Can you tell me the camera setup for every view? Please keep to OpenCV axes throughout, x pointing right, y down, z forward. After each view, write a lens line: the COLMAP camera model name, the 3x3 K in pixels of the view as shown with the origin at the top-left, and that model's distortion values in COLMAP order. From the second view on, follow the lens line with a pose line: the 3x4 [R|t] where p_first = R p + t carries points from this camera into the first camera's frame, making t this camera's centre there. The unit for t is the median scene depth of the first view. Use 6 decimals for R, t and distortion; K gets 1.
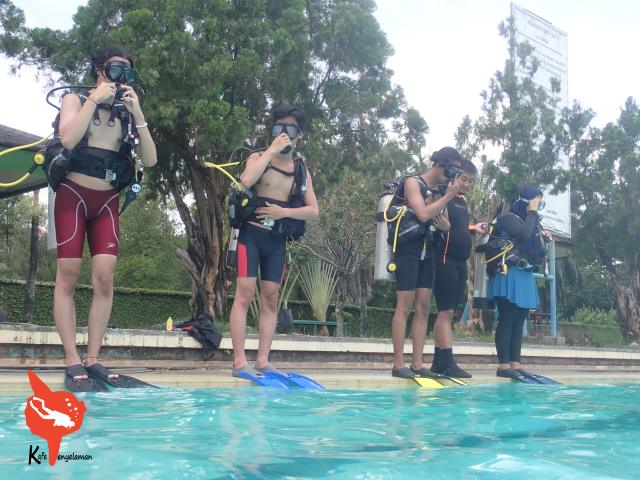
lens RADIAL K [[863.2, 0, 320.0], [0, 863.2, 240.0], [0, 0, 1]] dist [-0.017697, -0.024985]
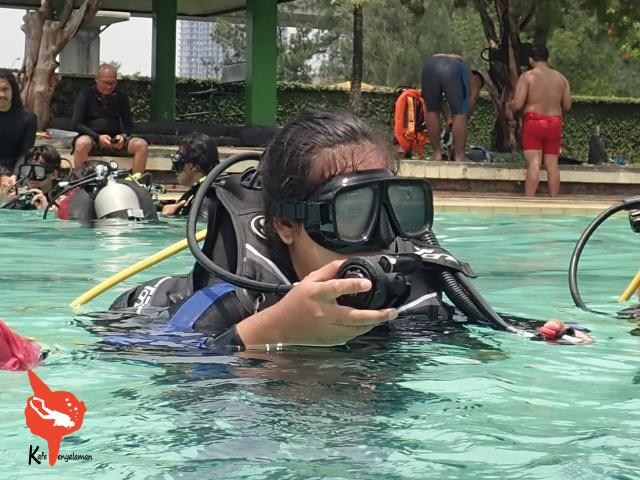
lens RADIAL K [[560.9, 0, 320.0], [0, 560.9, 240.0], [0, 0, 1]] dist [0.000128, -0.000466]
pose [[0.964655, 0.029933, -0.261811, -0.151468], [0.032731, 0.972224, 0.231752, 0.038357], [0.261476, -0.232130, 0.936881, 0.337139]]
